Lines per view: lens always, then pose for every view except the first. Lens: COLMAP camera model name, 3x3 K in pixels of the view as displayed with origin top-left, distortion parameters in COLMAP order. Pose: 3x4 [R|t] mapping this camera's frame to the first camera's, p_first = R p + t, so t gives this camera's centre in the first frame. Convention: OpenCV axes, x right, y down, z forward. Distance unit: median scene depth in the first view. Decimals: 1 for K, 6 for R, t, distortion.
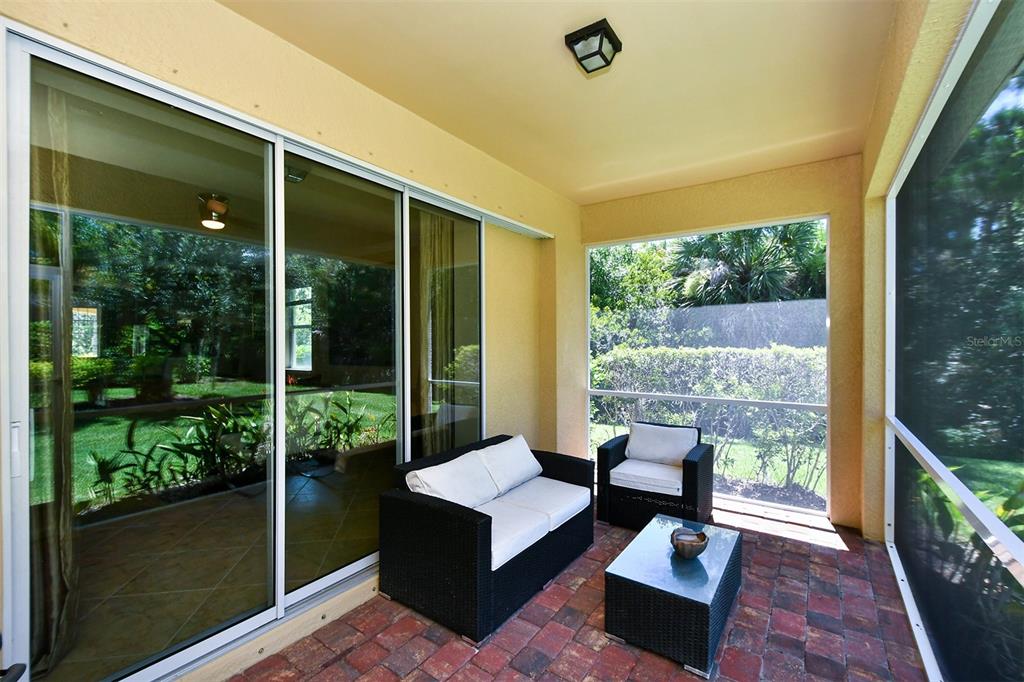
lens RADIAL K [[449.3, 0, 514.8], [0, 449.3, 343.5], [0, 0, 1]] dist [-0.002265, -0.001155]
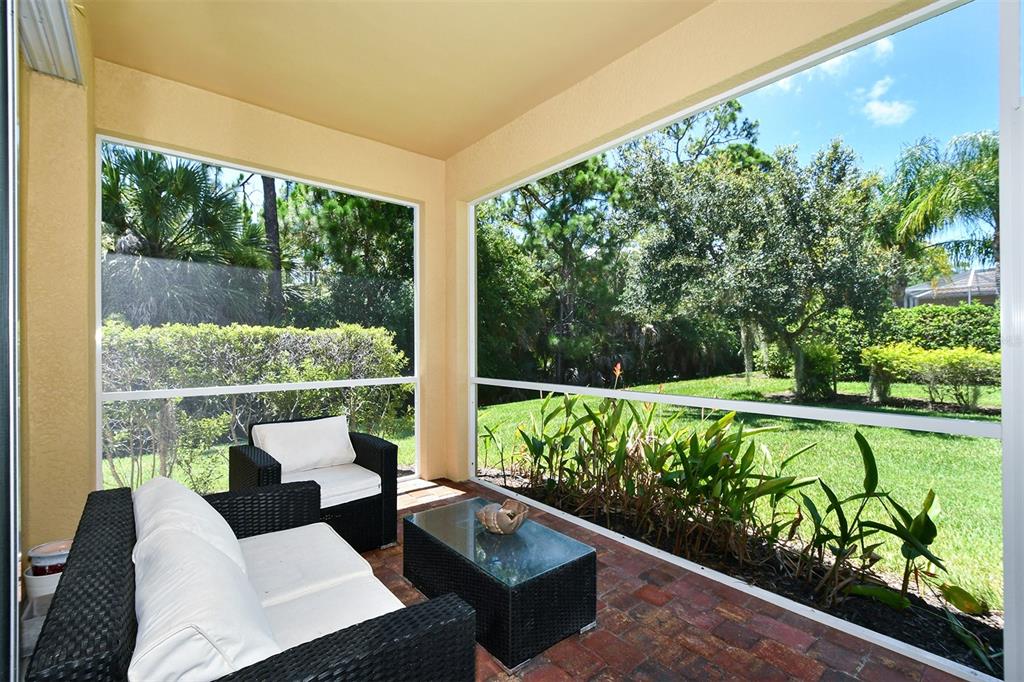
lens RADIAL K [[449.3, 0, 514.8], [0, 449.3, 343.5], [0, 0, 1]] dist [-0.002265, -0.001155]
pose [[0.270431, 0.002140, 0.962737, -0.353208], [0.005544, 0.999977, -0.003780, 0.071468], [-0.962723, 0.006360, 0.270413, 0.540156]]
